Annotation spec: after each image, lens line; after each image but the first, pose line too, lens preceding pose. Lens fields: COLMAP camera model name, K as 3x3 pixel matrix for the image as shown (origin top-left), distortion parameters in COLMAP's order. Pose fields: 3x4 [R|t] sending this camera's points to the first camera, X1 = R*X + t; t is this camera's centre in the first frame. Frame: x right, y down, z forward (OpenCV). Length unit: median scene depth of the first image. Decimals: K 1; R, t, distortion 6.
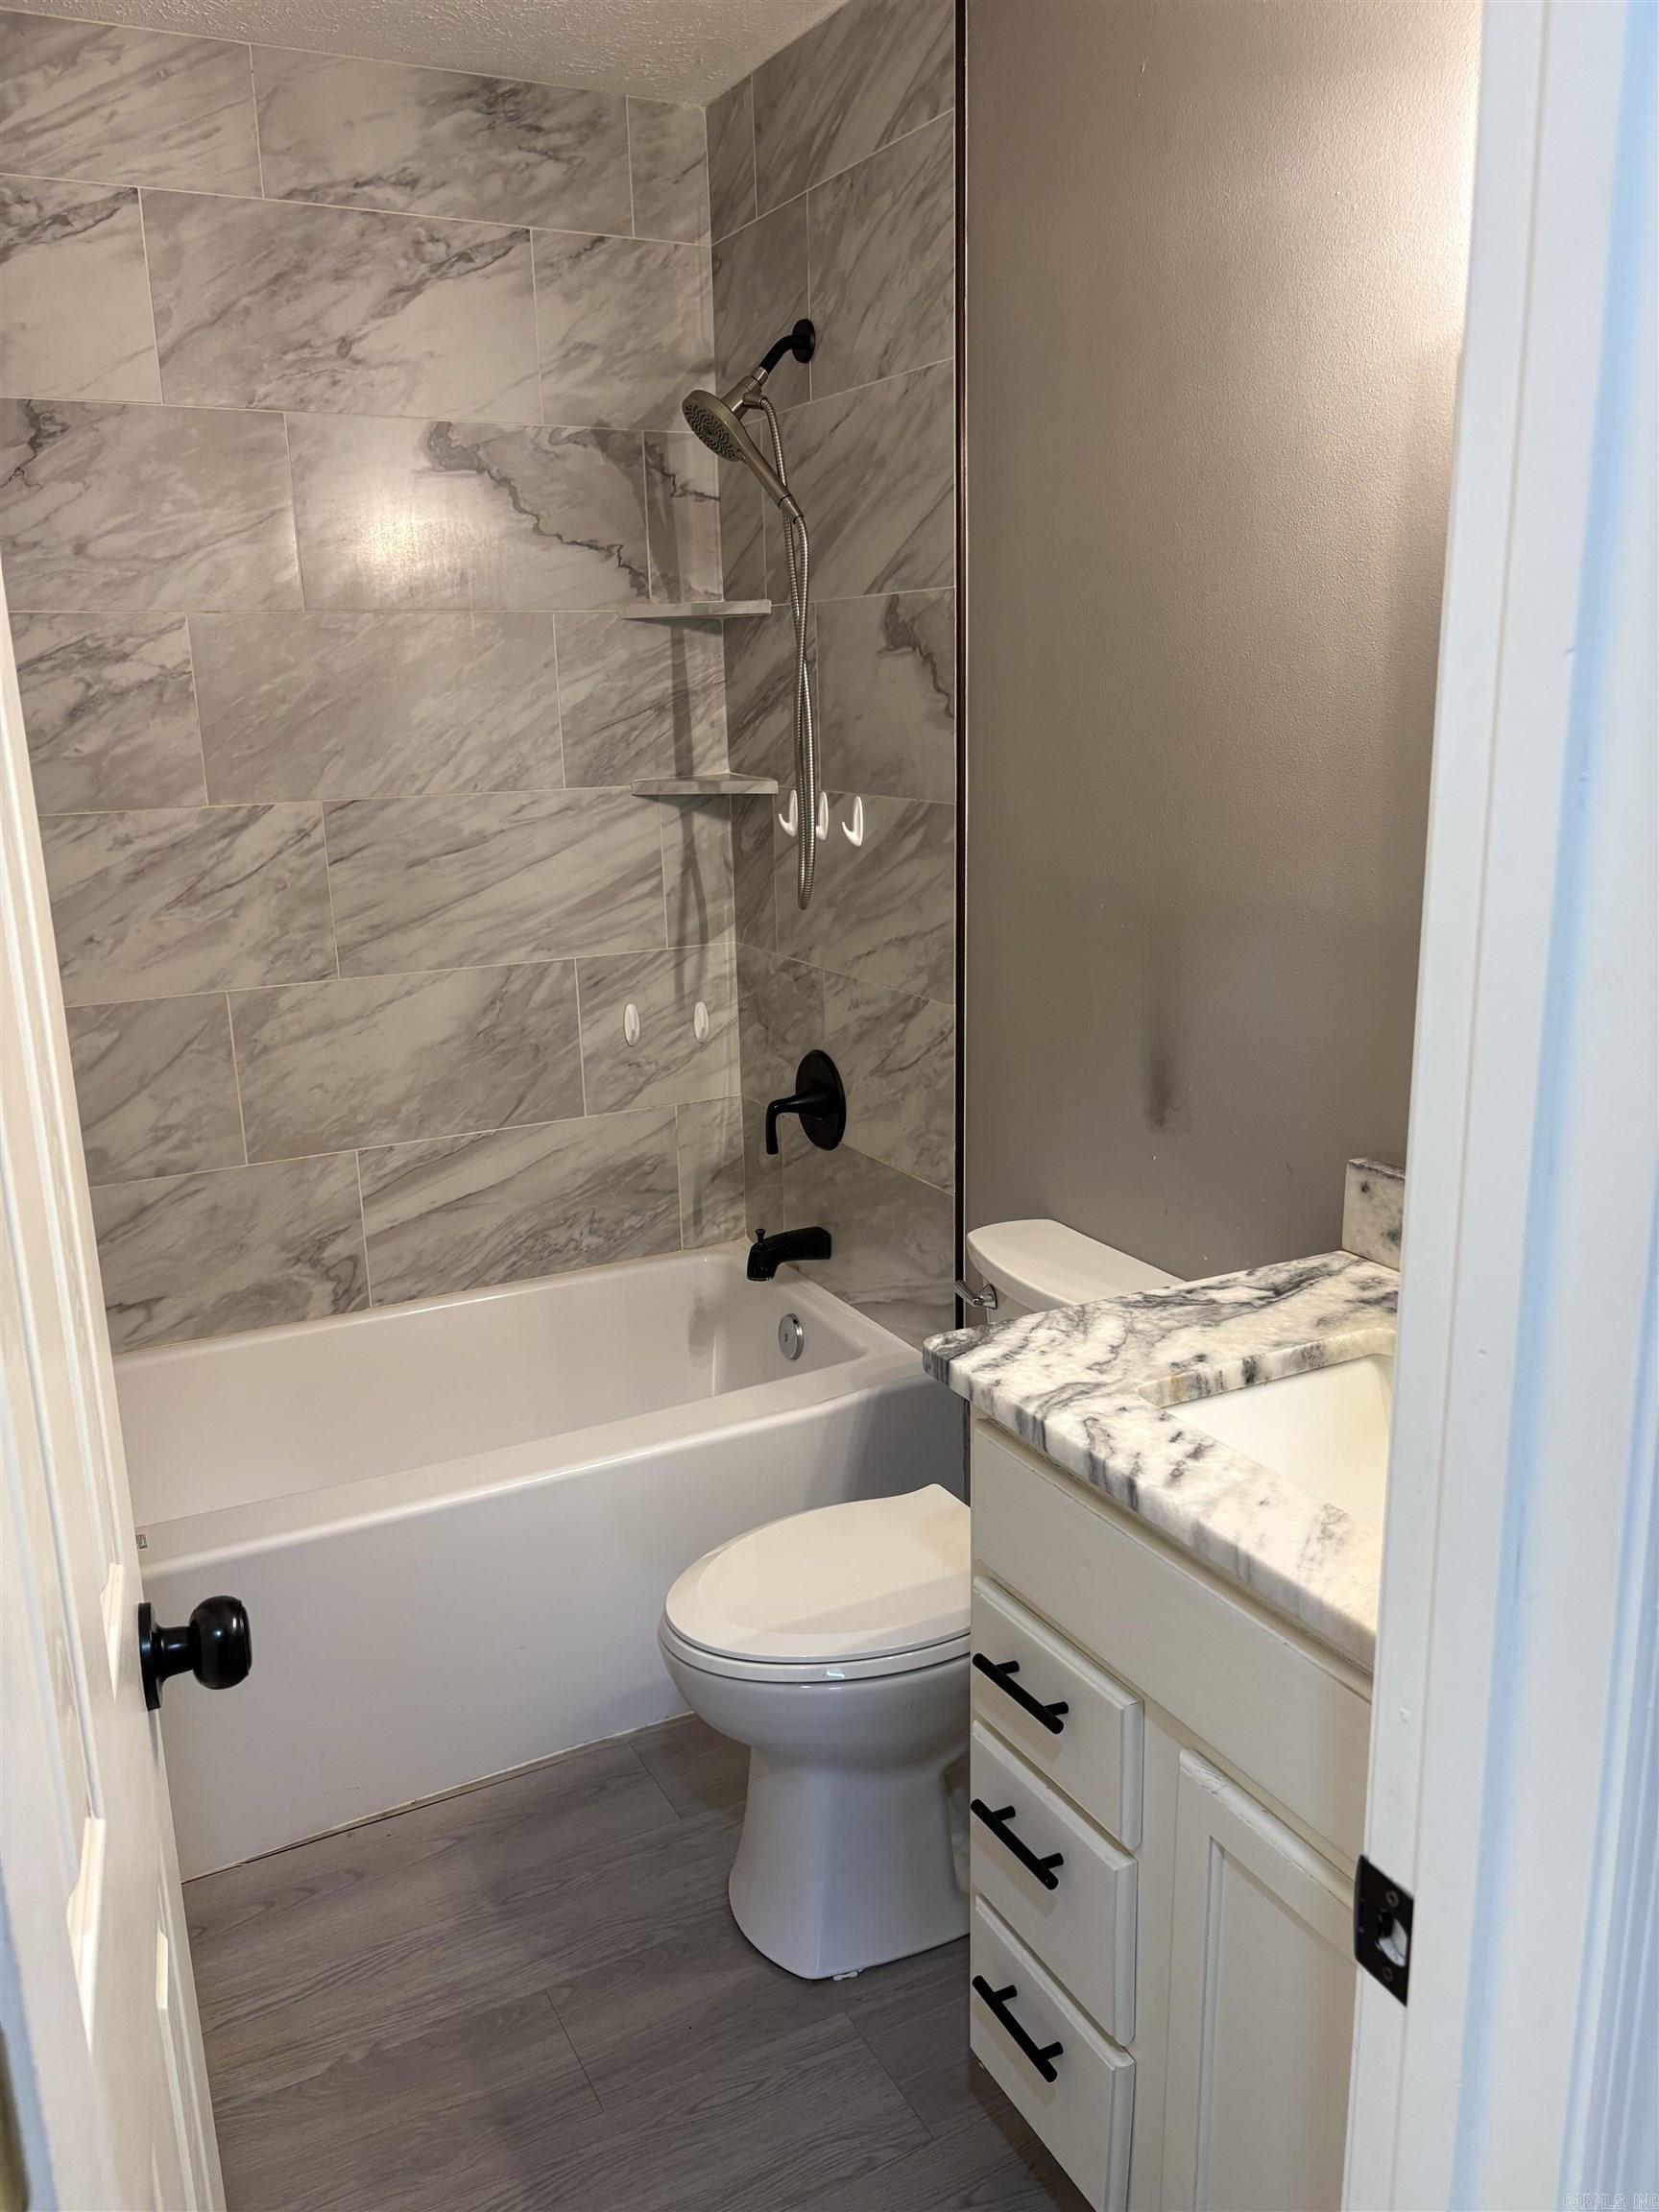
lens RADIAL K [[1673.2, 0, 842.3], [0, 1673.2, 1100.8], [0, 0, 1]] dist [0.039976, -0.051507]
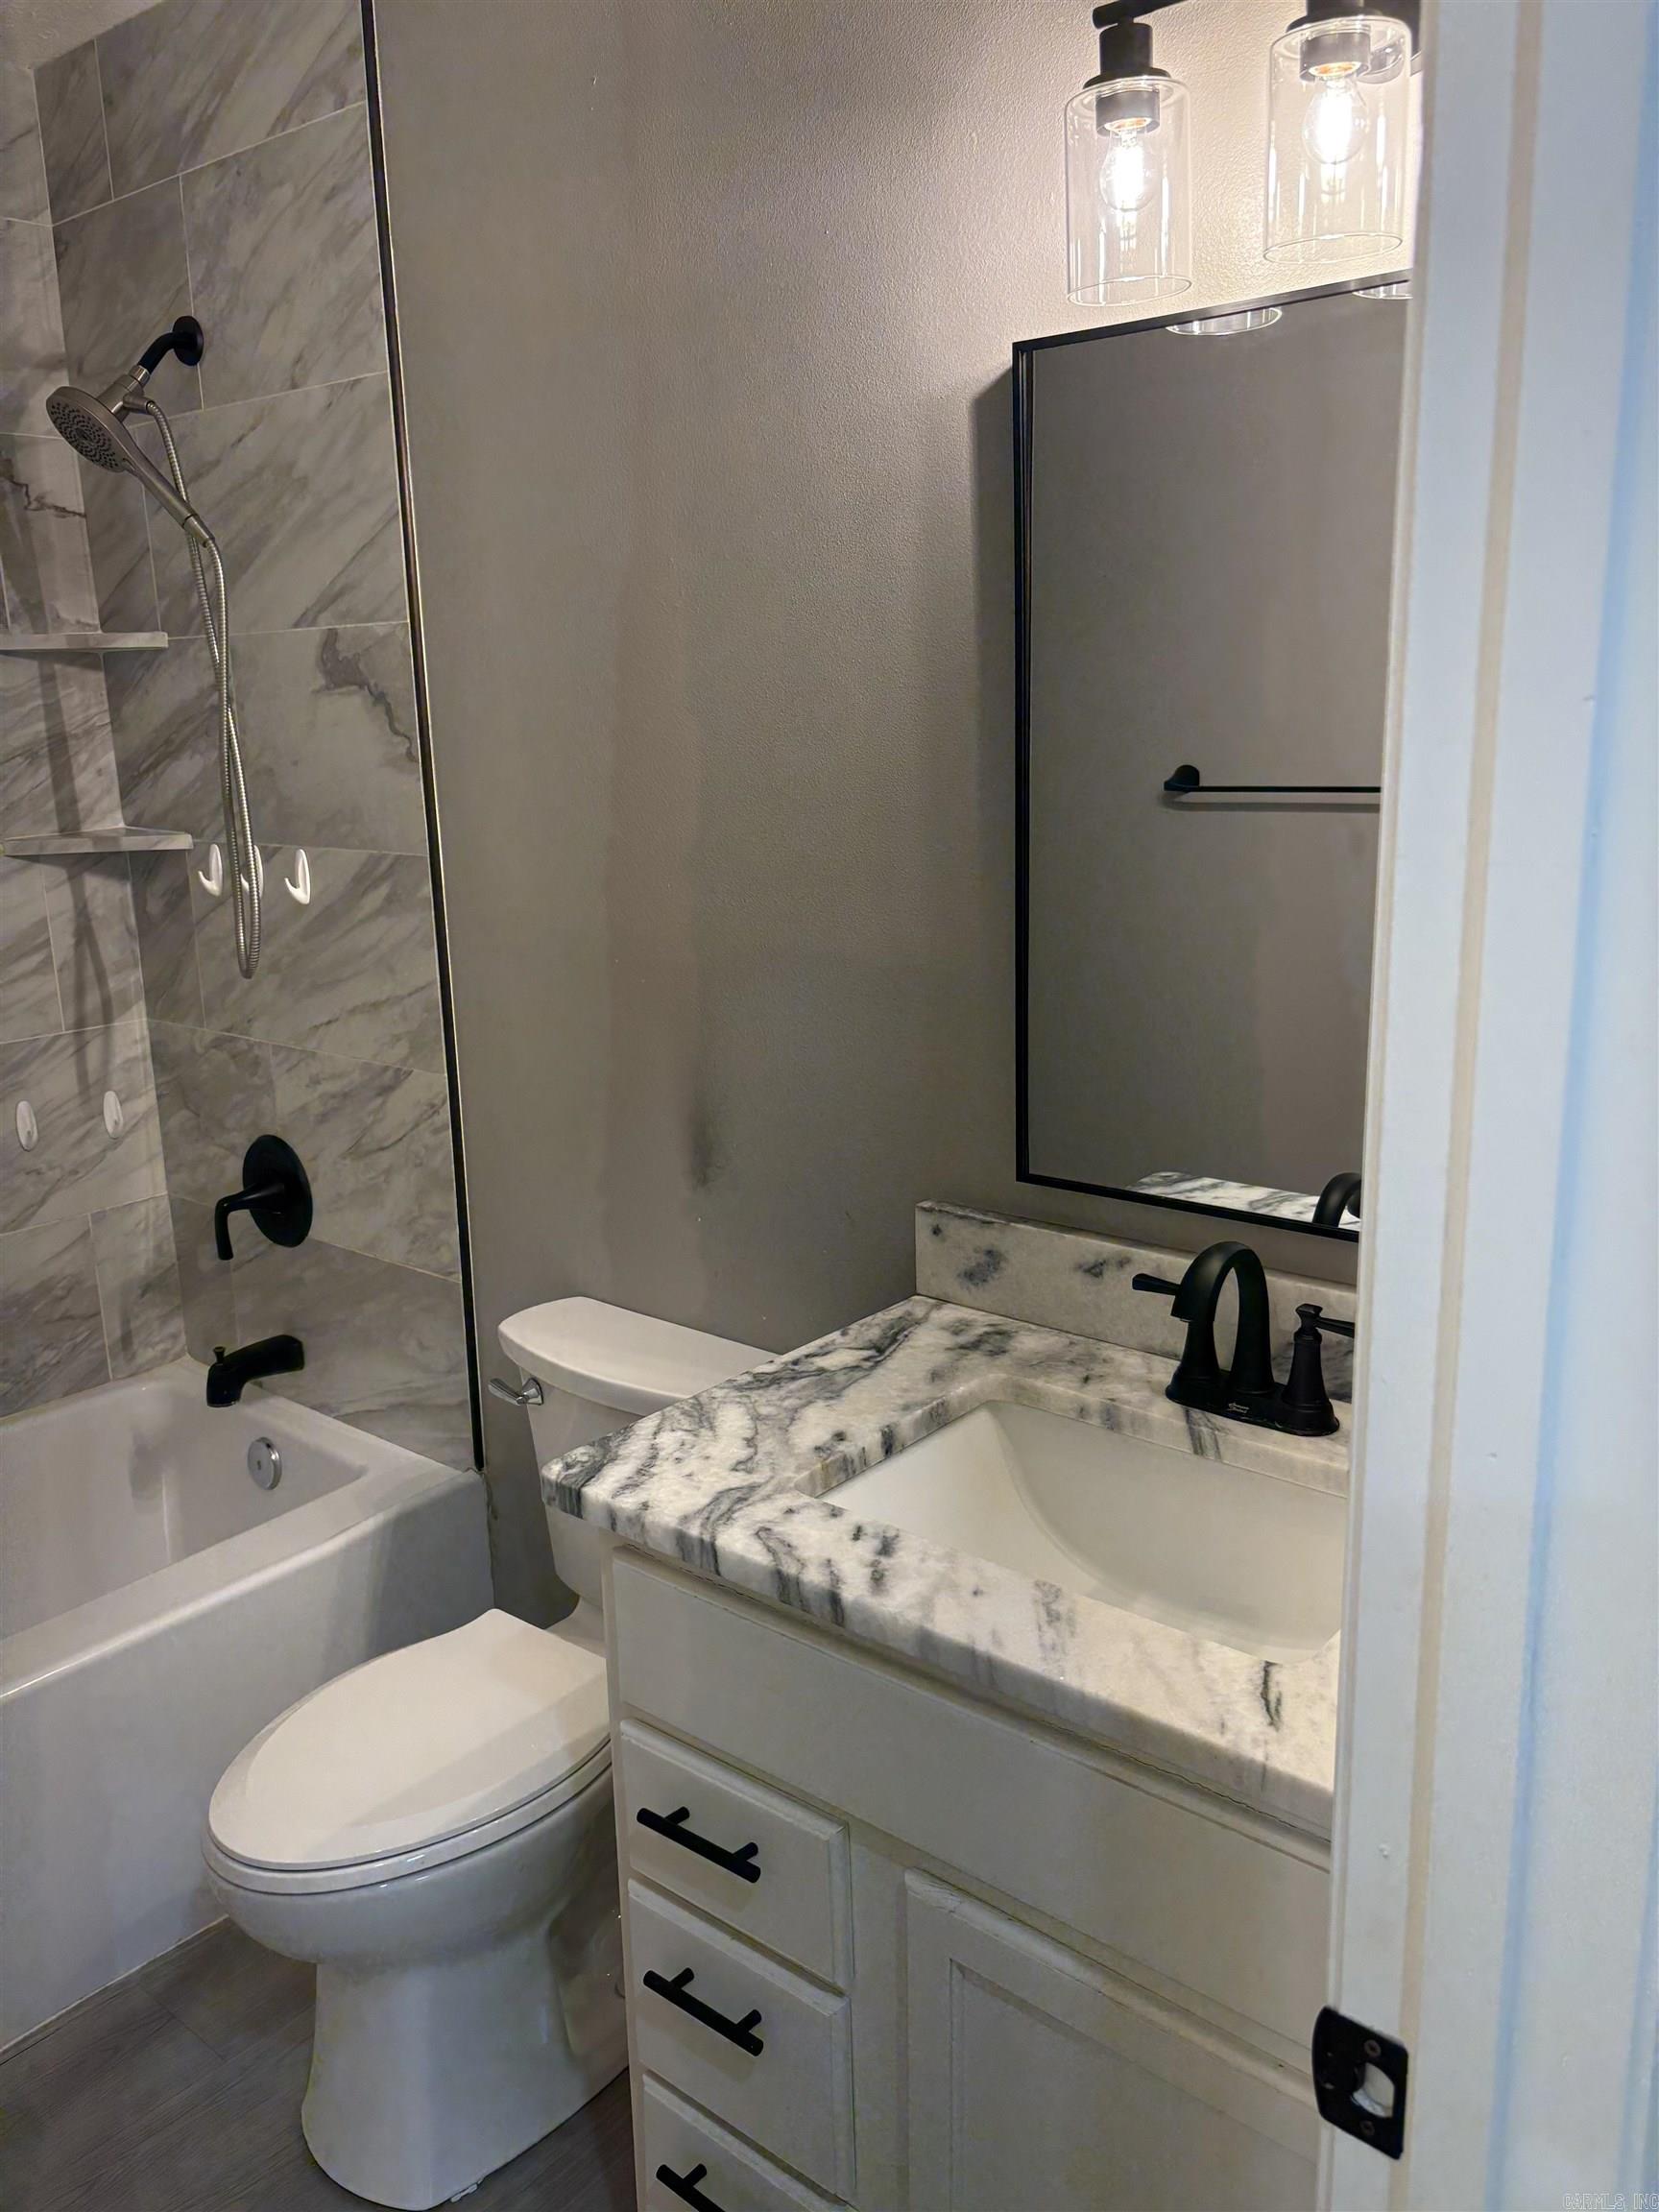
lens RADIAL K [[1673.2, 0, 839.2], [0, 1673.2, 1090.0], [0, 0, 1]] dist [0.039976, -0.051507]
pose [[0.924705, -0.088318, 0.370298, -0.074167], [0.098132, 0.995144, -0.007709, -0.020971], [-0.367819, 0.043466, 0.928881, 0.073140]]
